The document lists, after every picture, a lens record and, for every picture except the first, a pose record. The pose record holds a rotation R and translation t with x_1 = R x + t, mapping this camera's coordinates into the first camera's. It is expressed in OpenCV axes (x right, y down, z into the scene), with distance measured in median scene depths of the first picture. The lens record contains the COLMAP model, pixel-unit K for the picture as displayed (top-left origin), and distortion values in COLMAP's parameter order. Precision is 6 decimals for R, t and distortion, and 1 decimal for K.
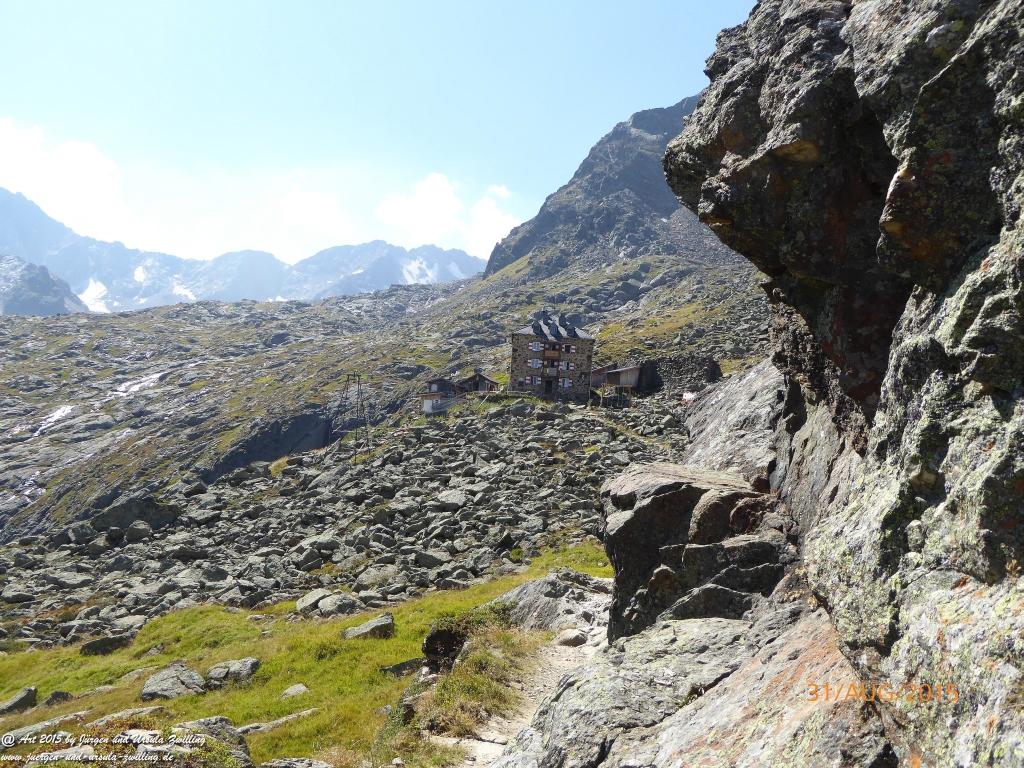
lens RADIAL K [[979.8, 0, 506.2], [0, 979.8, 361.4], [0, 0, 1]] dist [0.045379, -0.019571]
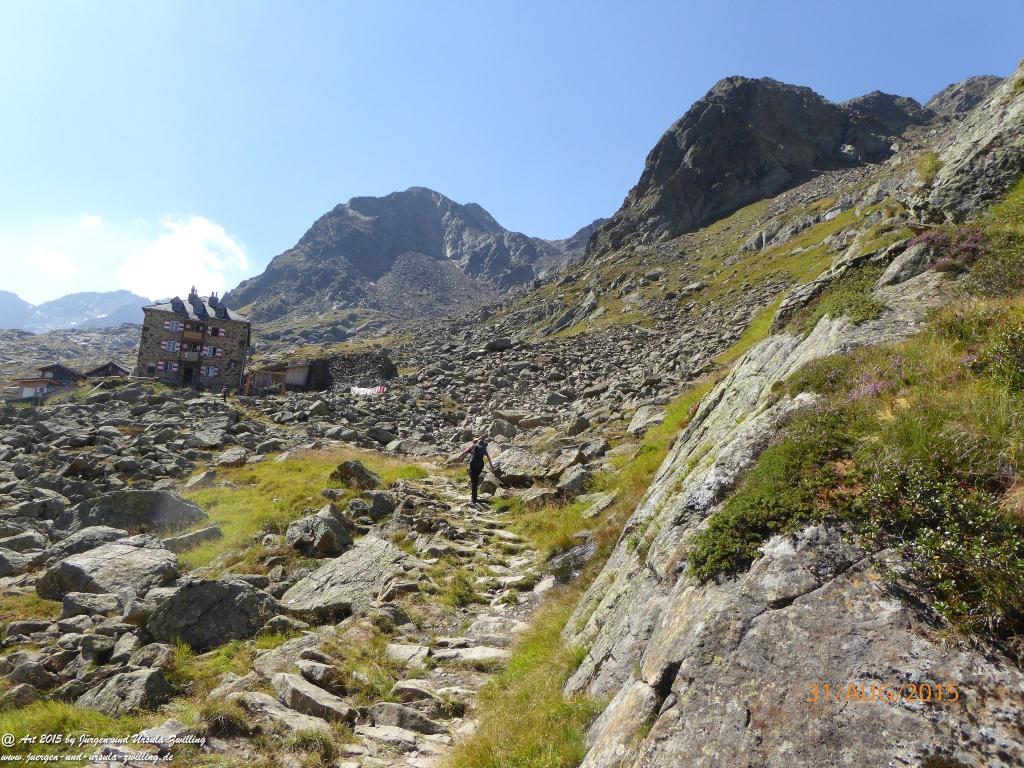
lens RADIAL K [[744.8, 0, 510.5], [0, 744.8, 382.9], [0, 0, 1]] dist [-0.038912, -0.000430]
pose [[0.943132, 0.039629, 0.330048, 0.094474], [-0.027217, 0.998741, -0.042143, 0.051426], [-0.331303, 0.030764, 0.943023, 0.322104]]
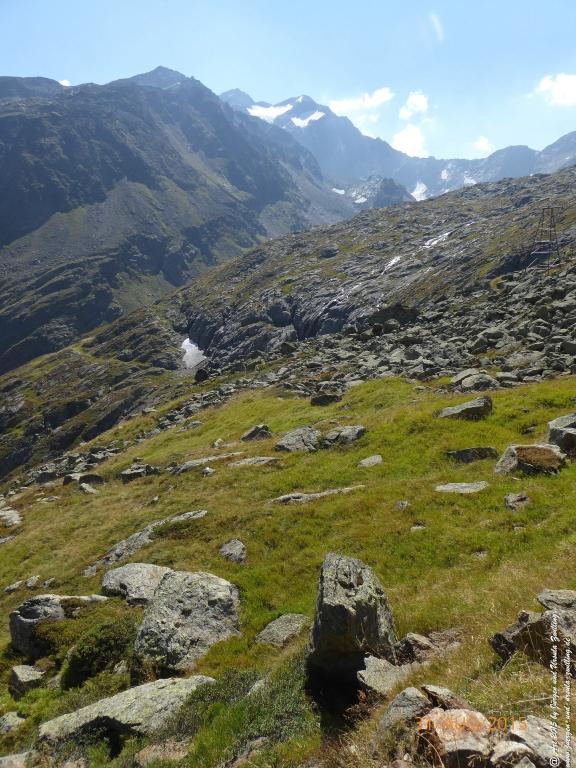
lens RADIAL K [[570.1, 0, 288.0], [0, 570.1, 384.0], [0, 0, 1]] dist [-0.008378, -0.004511]
pose [[0.803149, 0.052034, -0.593502, 0.025315], [0.107762, 0.967060, 0.230613, 0.024803], [0.585952, -0.249173, 0.771086, 0.129859]]
